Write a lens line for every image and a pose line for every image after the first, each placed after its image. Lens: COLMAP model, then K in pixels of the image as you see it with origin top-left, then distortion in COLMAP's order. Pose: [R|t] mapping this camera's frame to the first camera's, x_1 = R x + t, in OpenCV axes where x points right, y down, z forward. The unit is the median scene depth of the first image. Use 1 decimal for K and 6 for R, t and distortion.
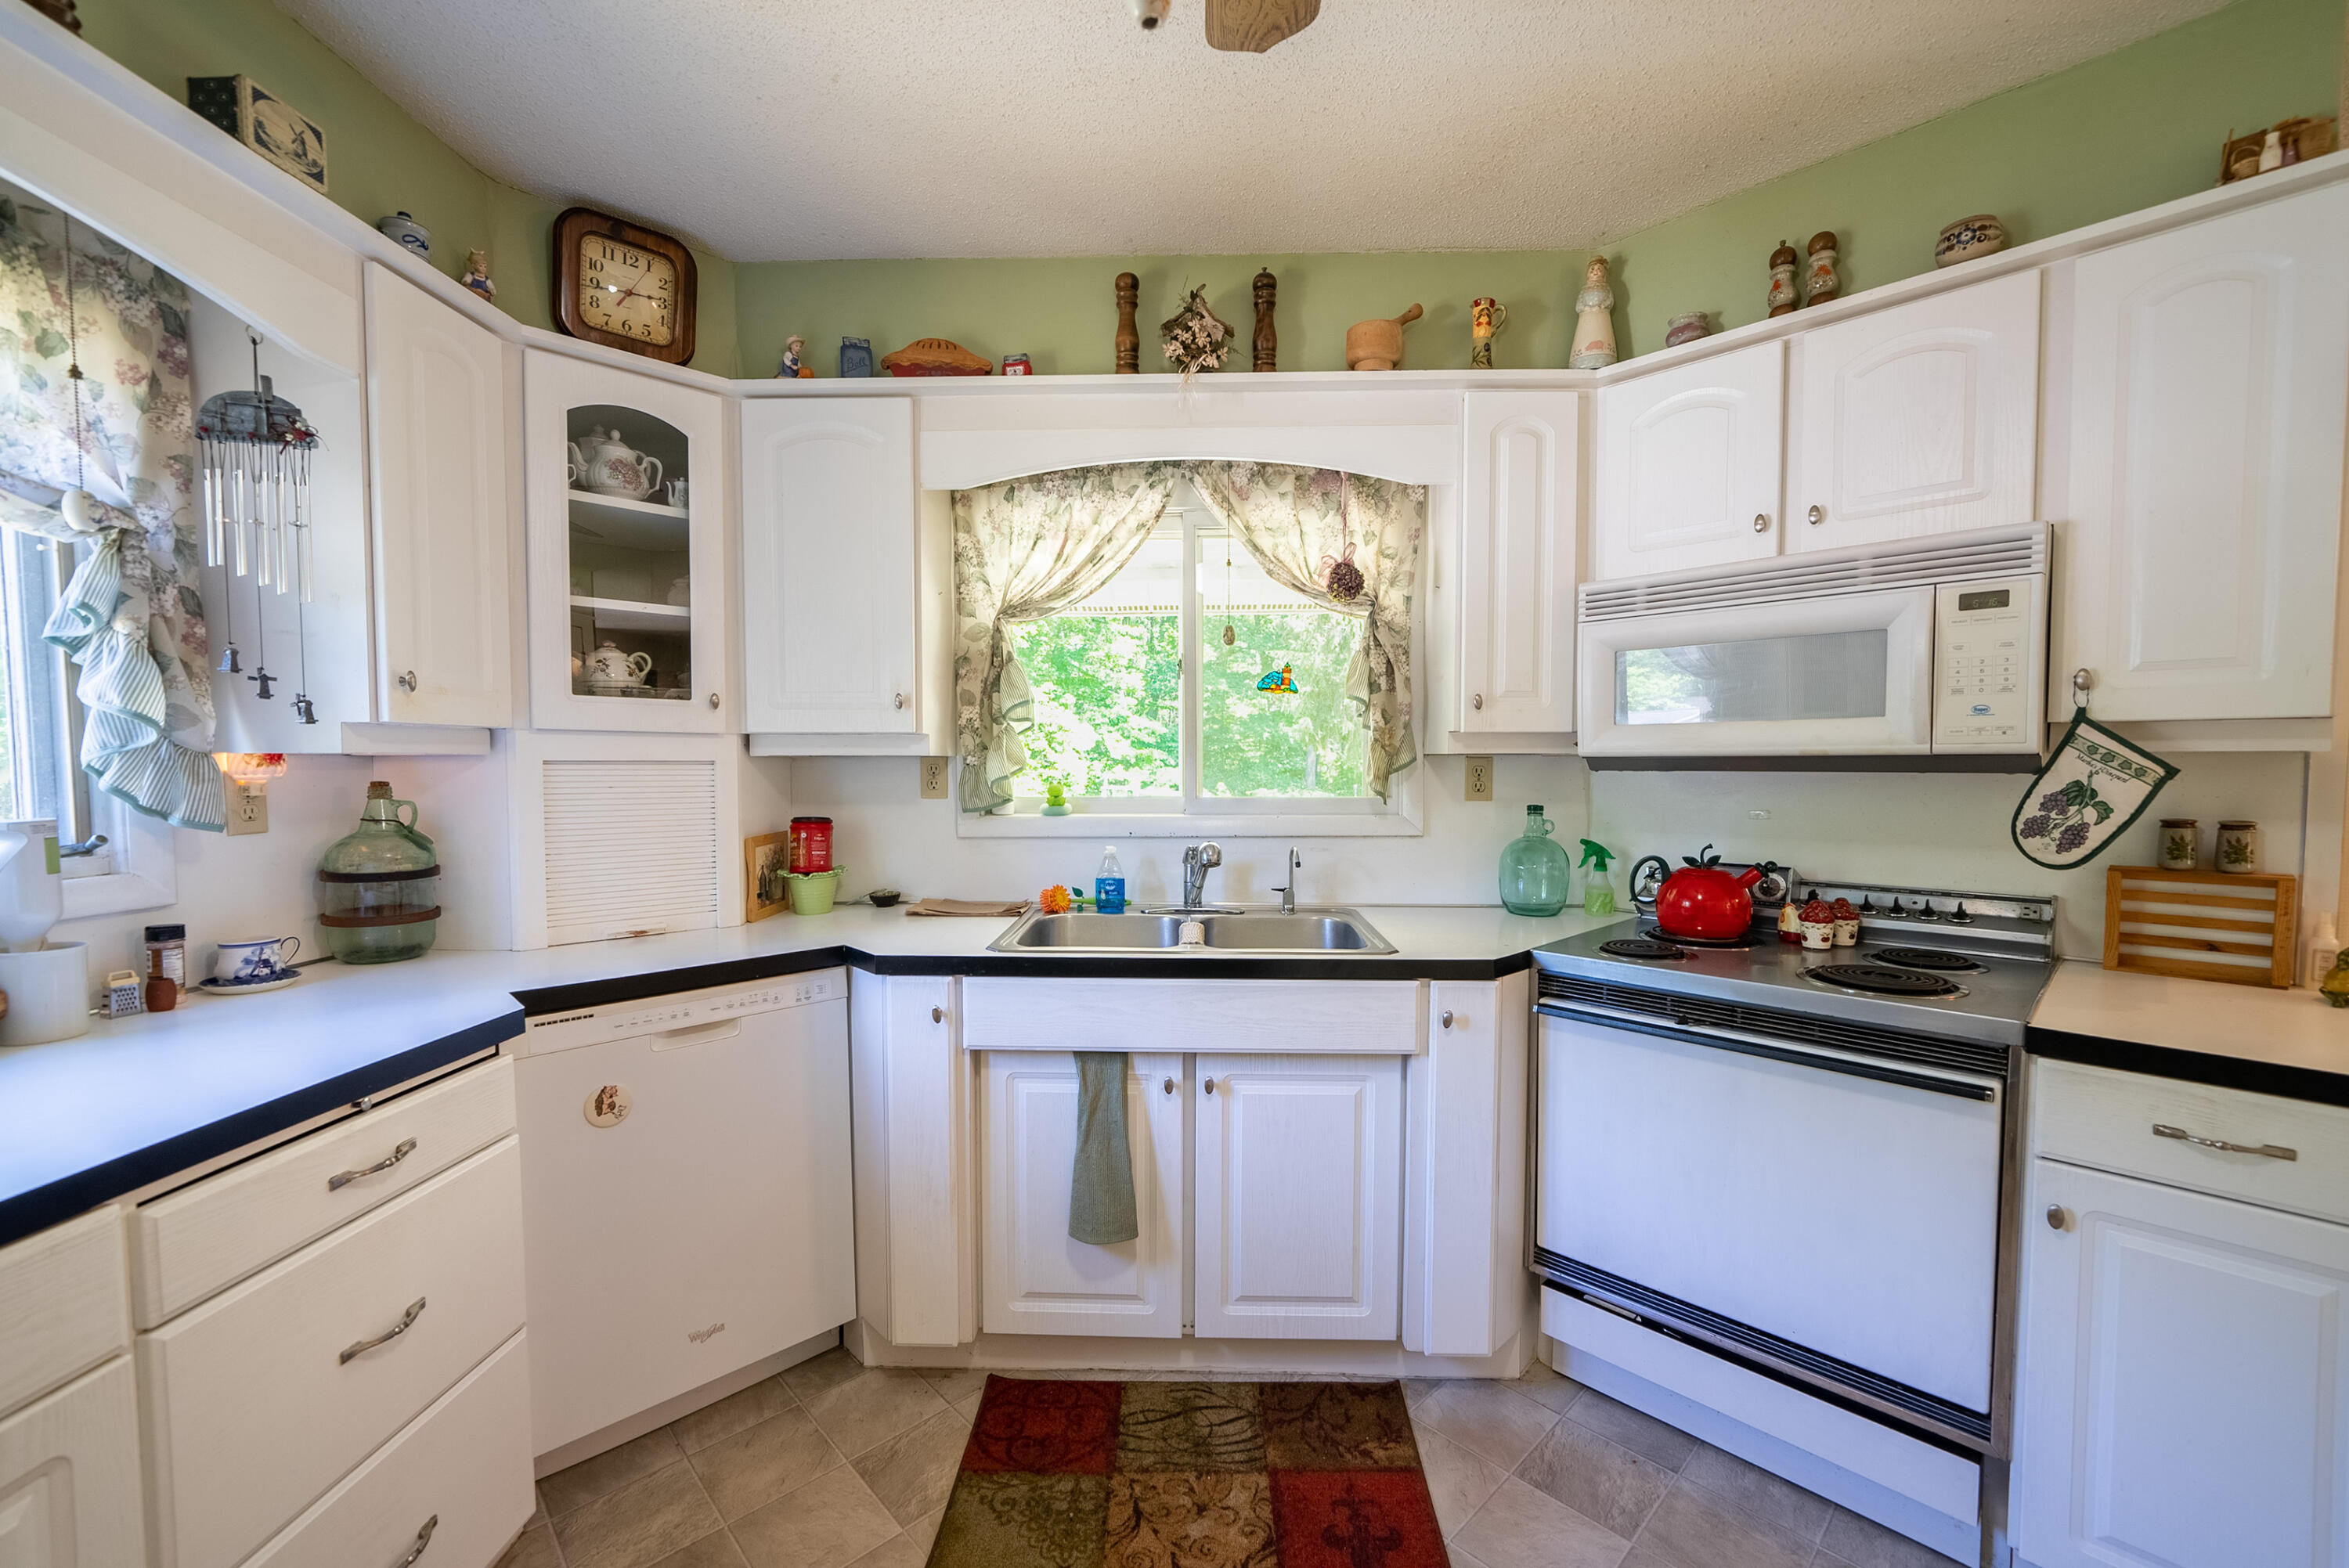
lens RADIAL K [[953.4, 0, 1174.5], [0, 953.4, 784.0], [0, 0, 1]] dist [-0.001632, -0.000303]
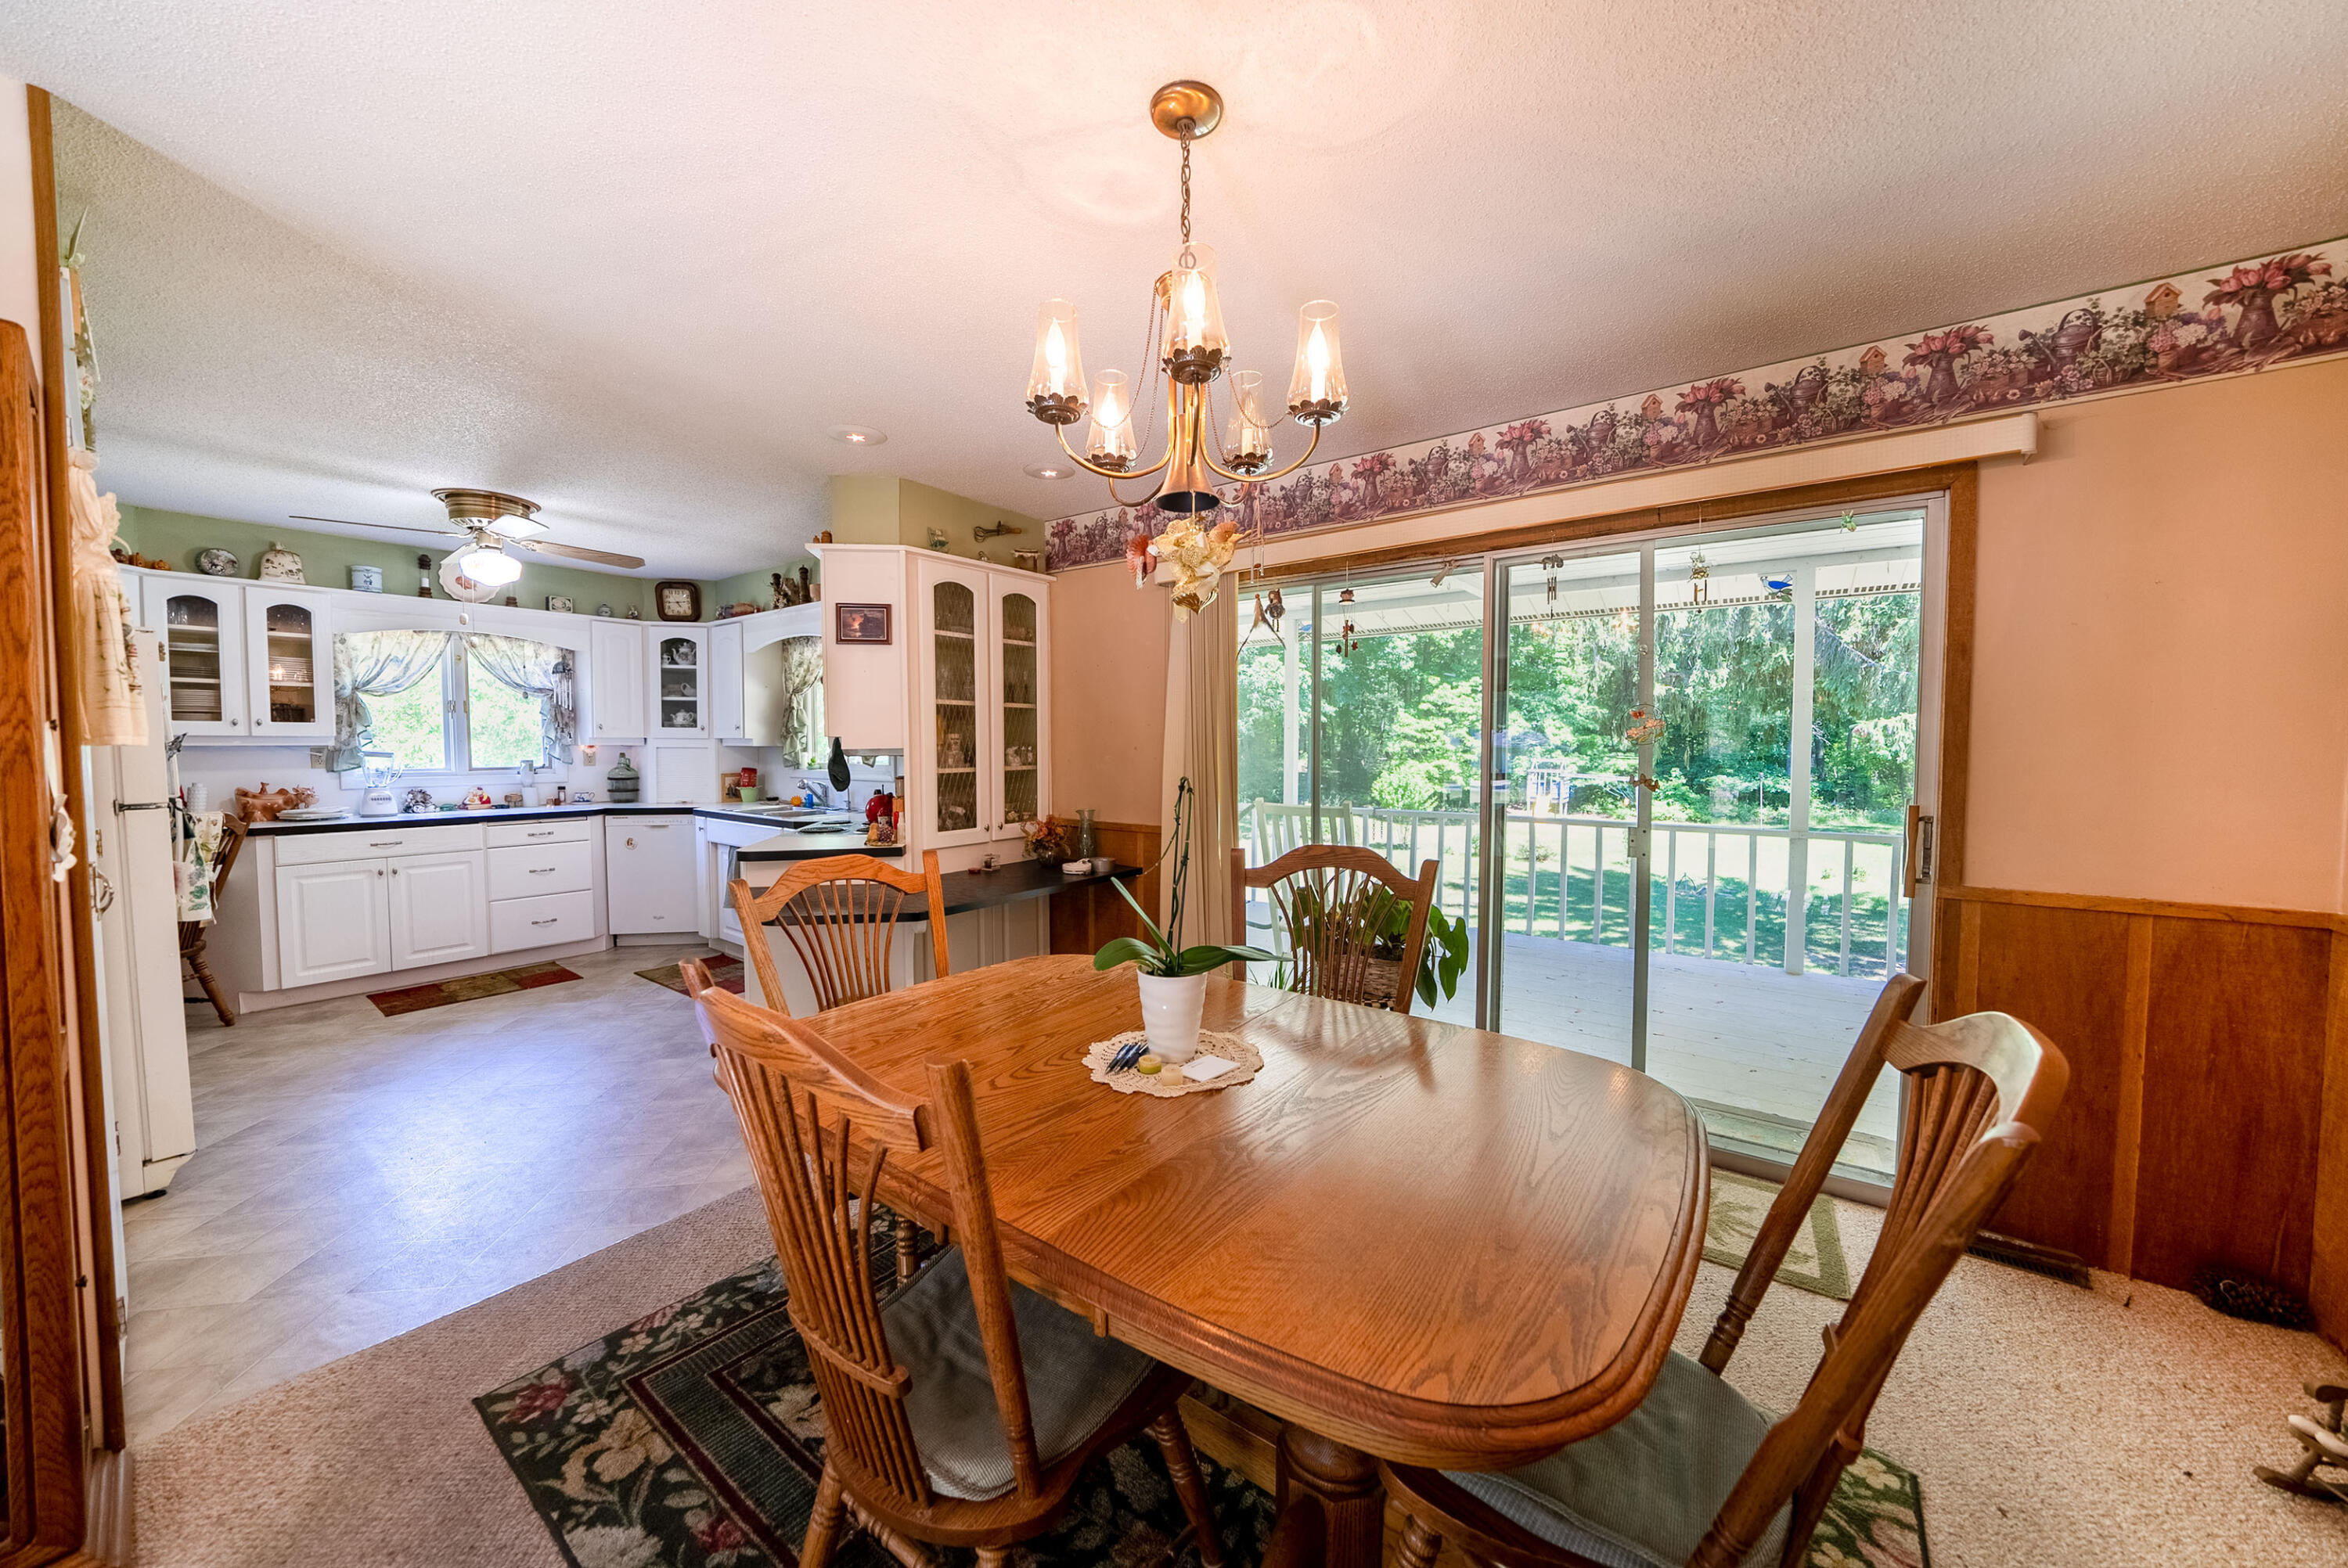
lens RADIAL K [[828.3, 0, 1159.4], [0, 828.3, 745.5], [0, 0, 1]] dist [0.000584, -0.000007]
pose [[0.809556, 0.004163, -0.587028, 2.278849], [-0.018218, 0.999671, -0.018034, -0.008517], [0.586760, 0.025294, 0.809366, -0.292809]]
